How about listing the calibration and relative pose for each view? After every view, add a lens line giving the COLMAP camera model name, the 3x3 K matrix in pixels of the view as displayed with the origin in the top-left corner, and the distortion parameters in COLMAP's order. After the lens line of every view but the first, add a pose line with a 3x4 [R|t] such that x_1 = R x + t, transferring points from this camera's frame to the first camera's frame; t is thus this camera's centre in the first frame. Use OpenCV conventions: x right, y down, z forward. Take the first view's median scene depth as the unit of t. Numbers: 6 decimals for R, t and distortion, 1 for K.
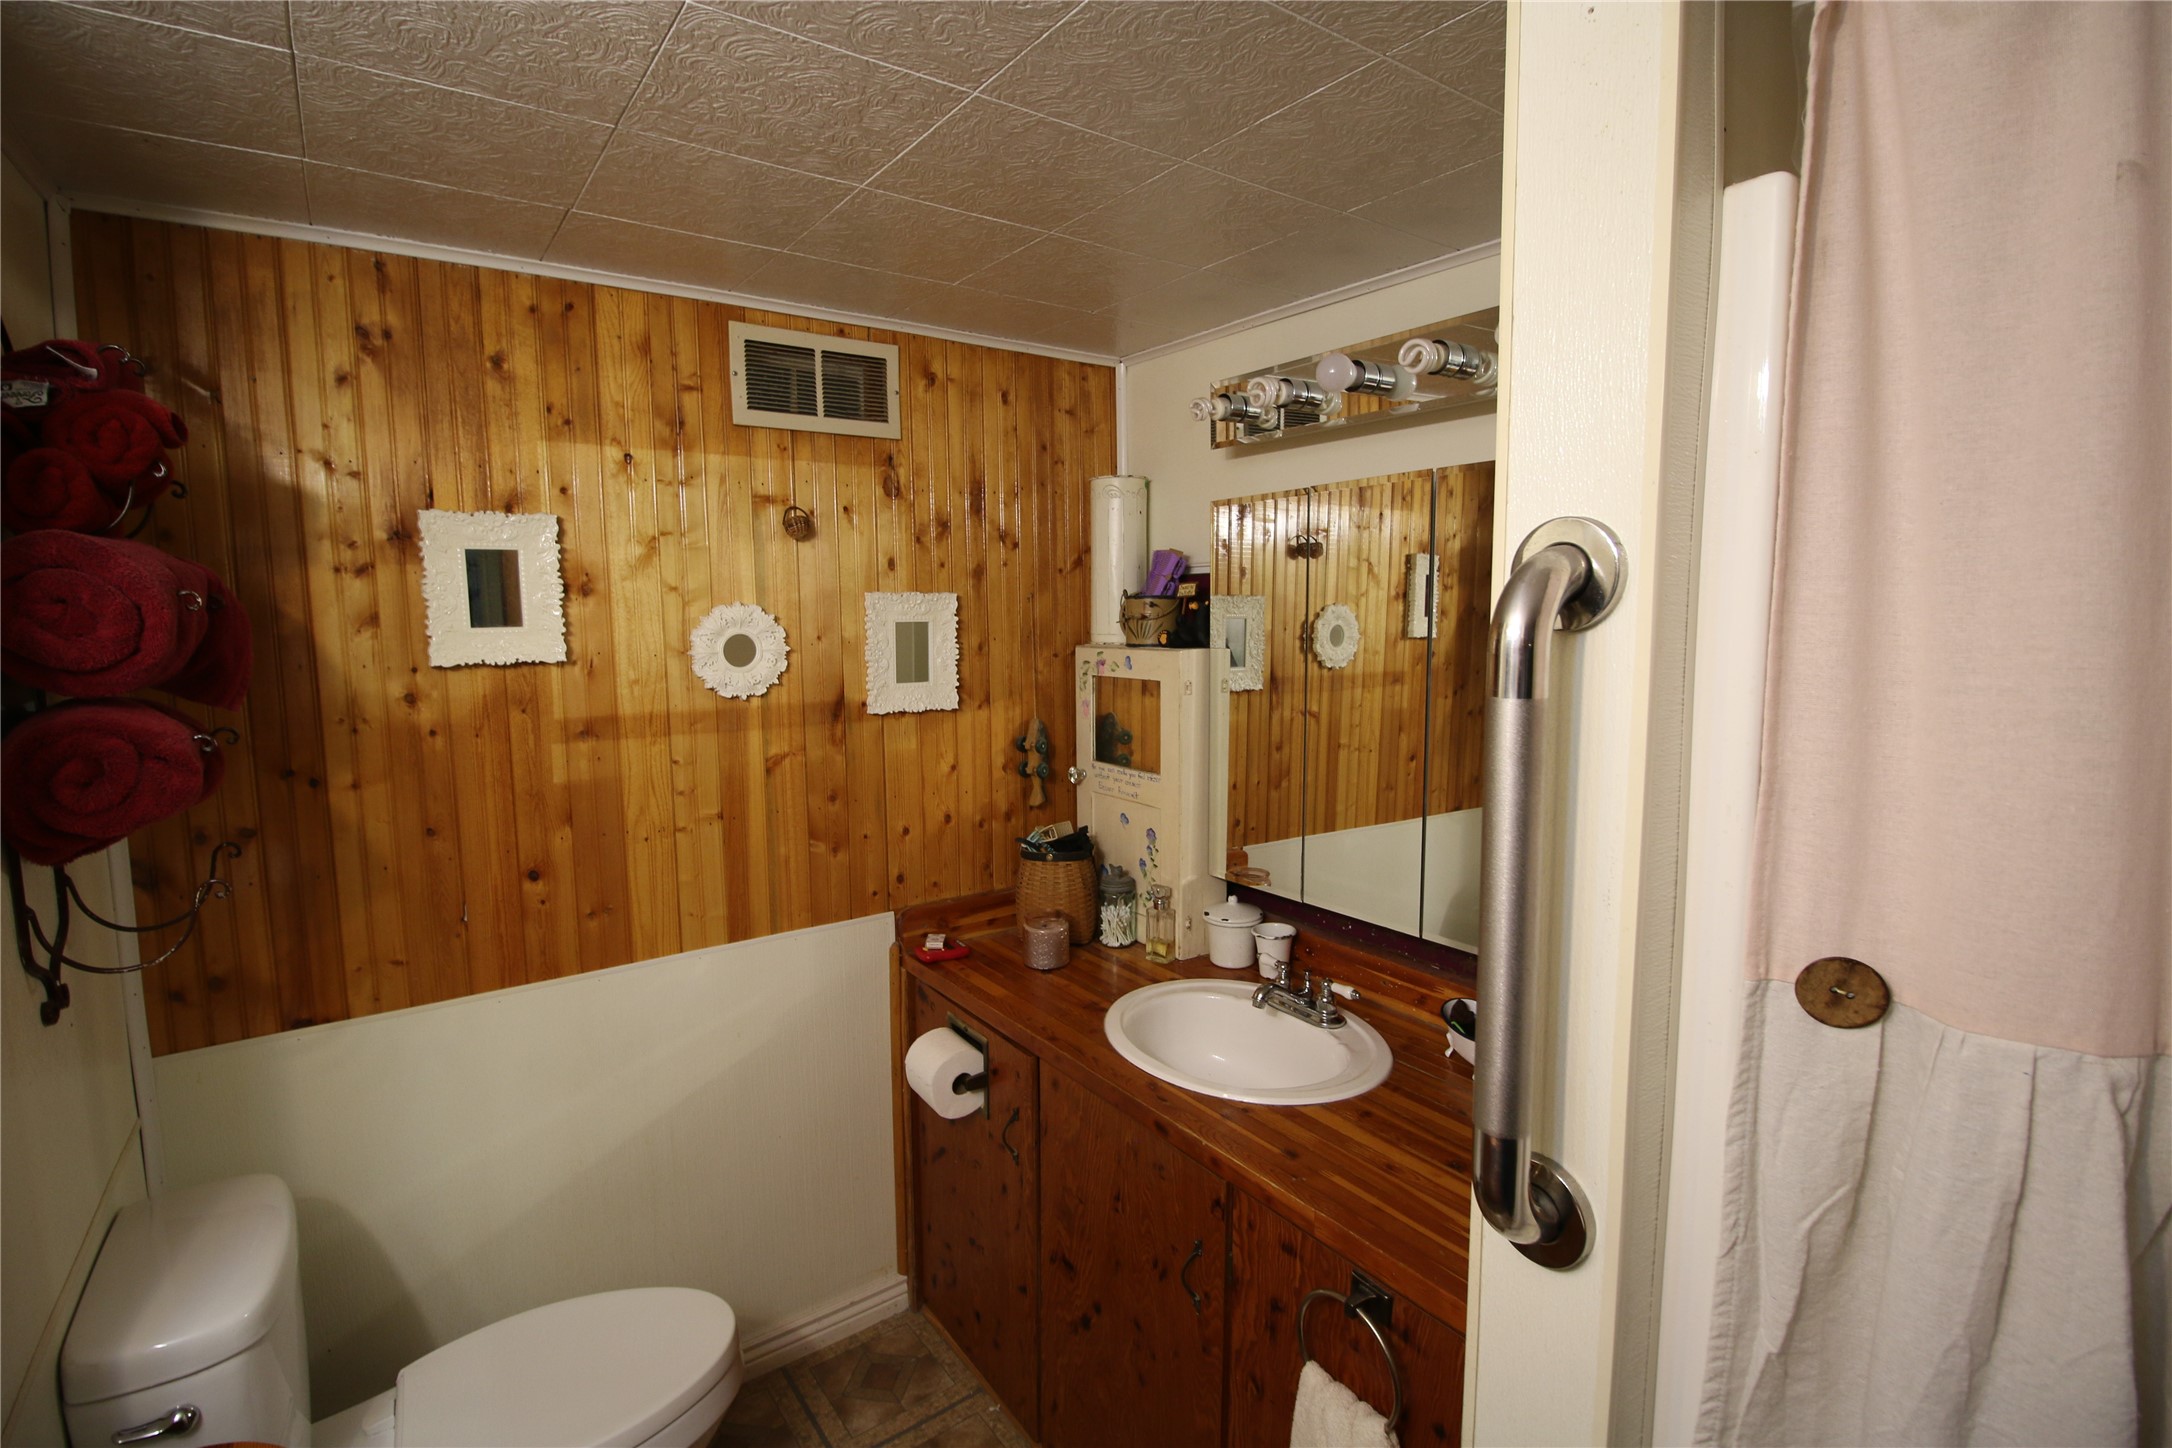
lens RADIAL K [[1013.3, 0, 1087.9], [0, 1013.3, 714.5], [0, 0, 1]] dist [-0.009510, -0.005004]
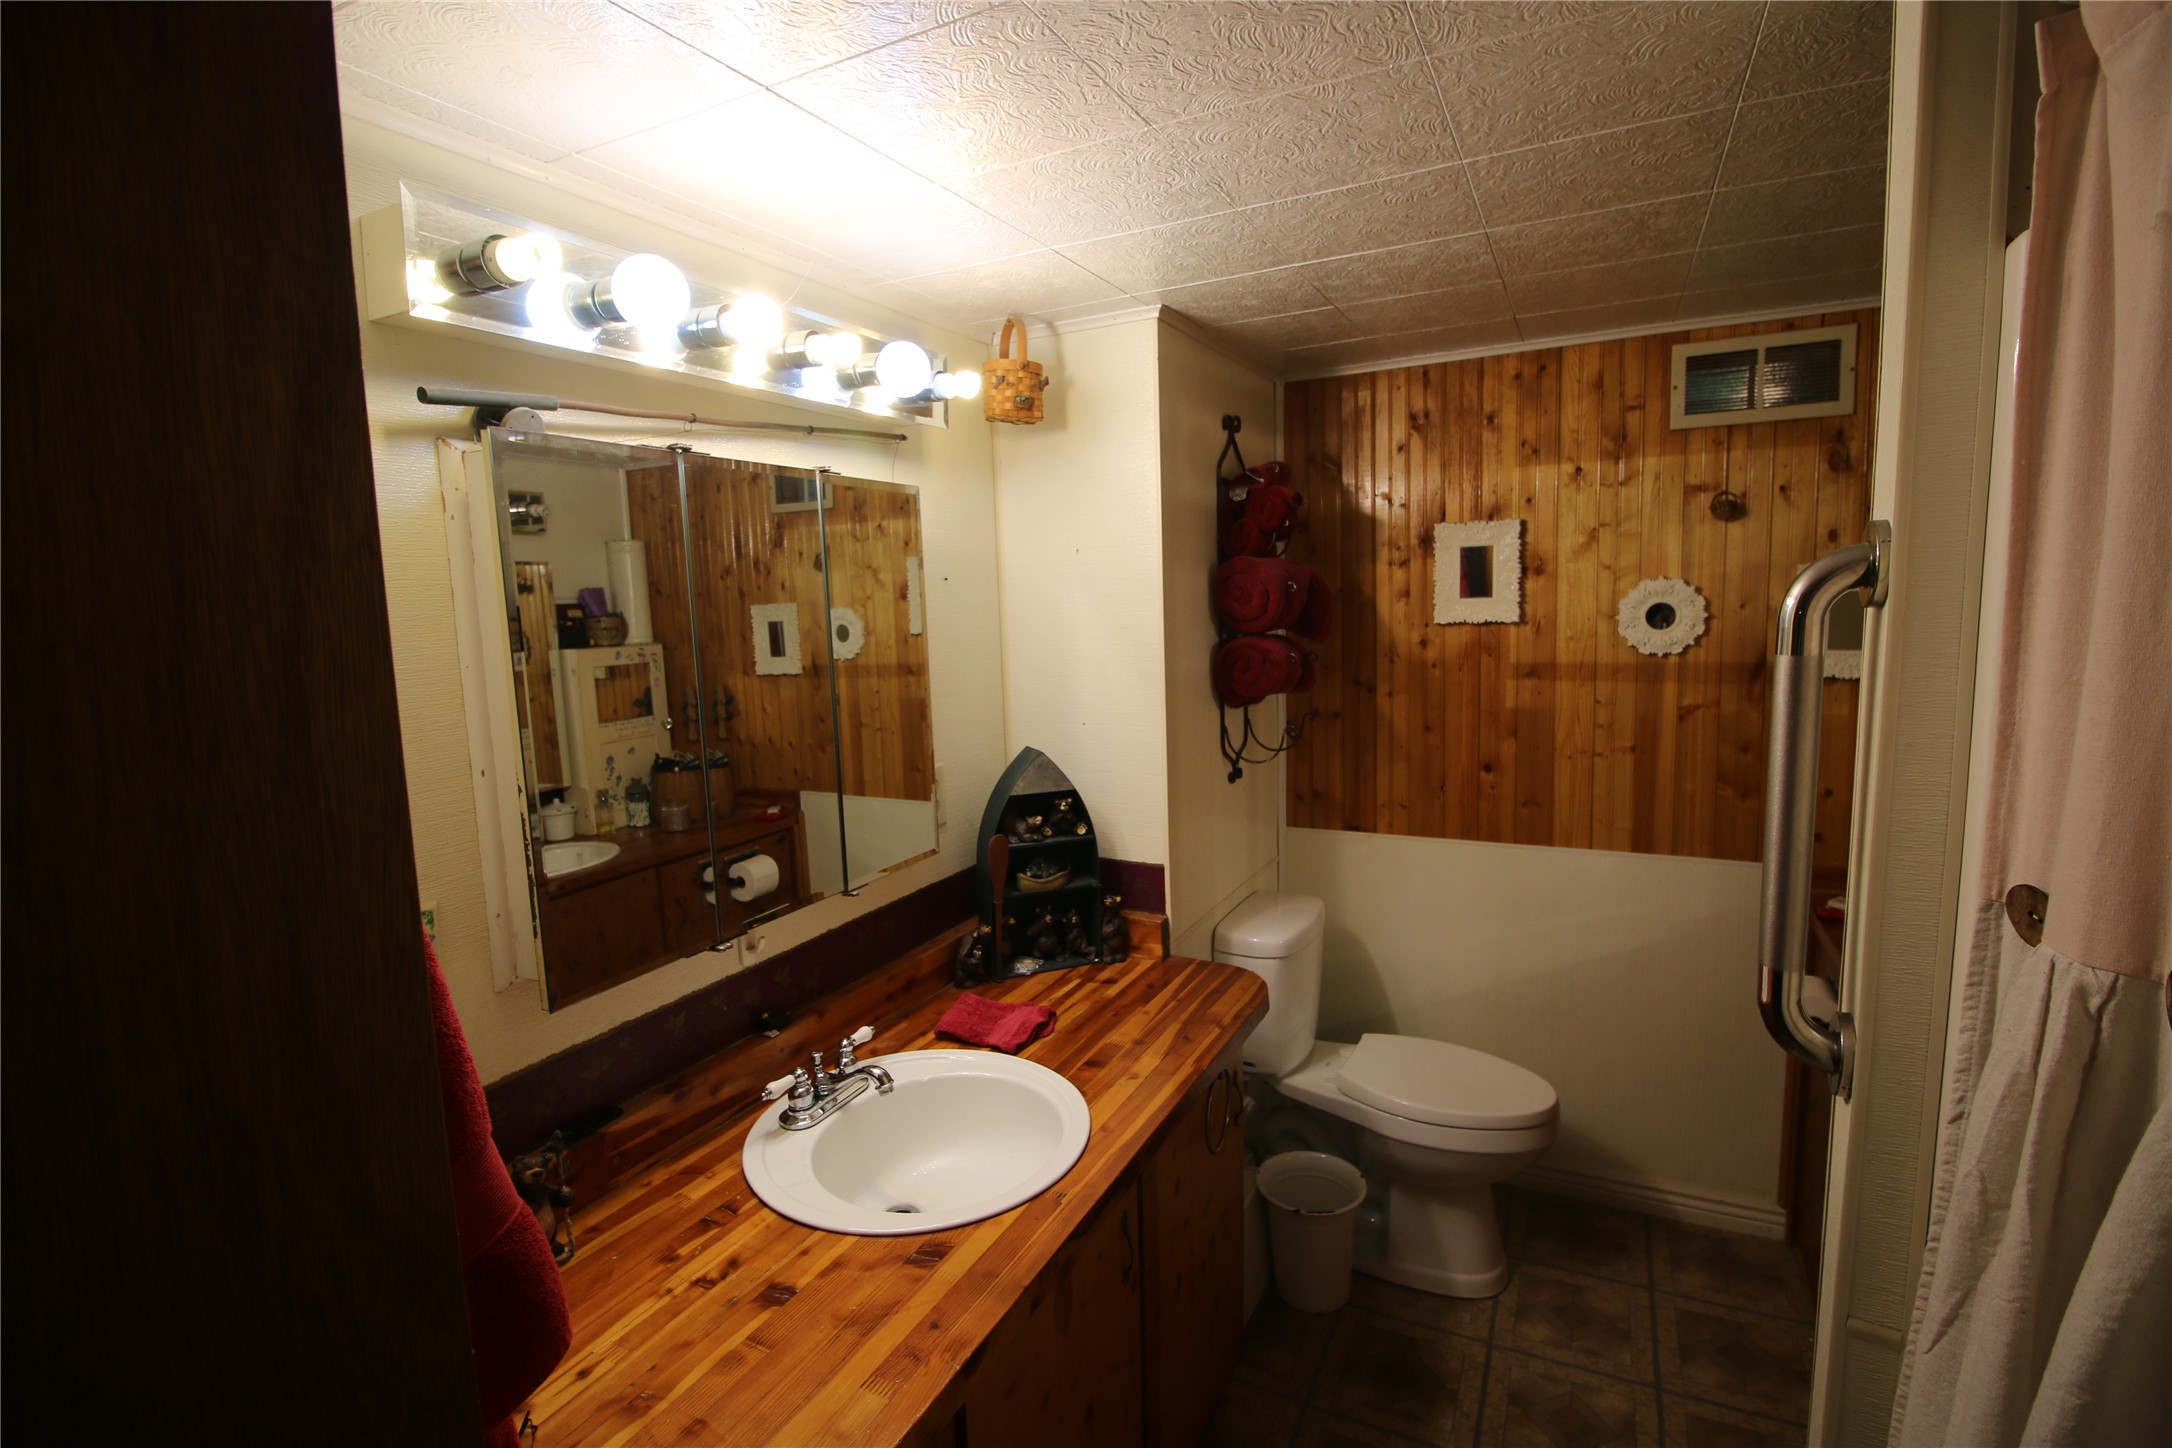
lens RADIAL K [[1013.3, 0, 1086.6], [0, 1013.3, 722.2], [0, 0, 1]] dist [-0.009510, -0.005004]
pose [[0.464031, 0.105263, -0.879542, 0.468332], [-0.067171, 0.994237, 0.083551, 0.009879], [0.883268, 0.020309, 0.468428, -0.201943]]
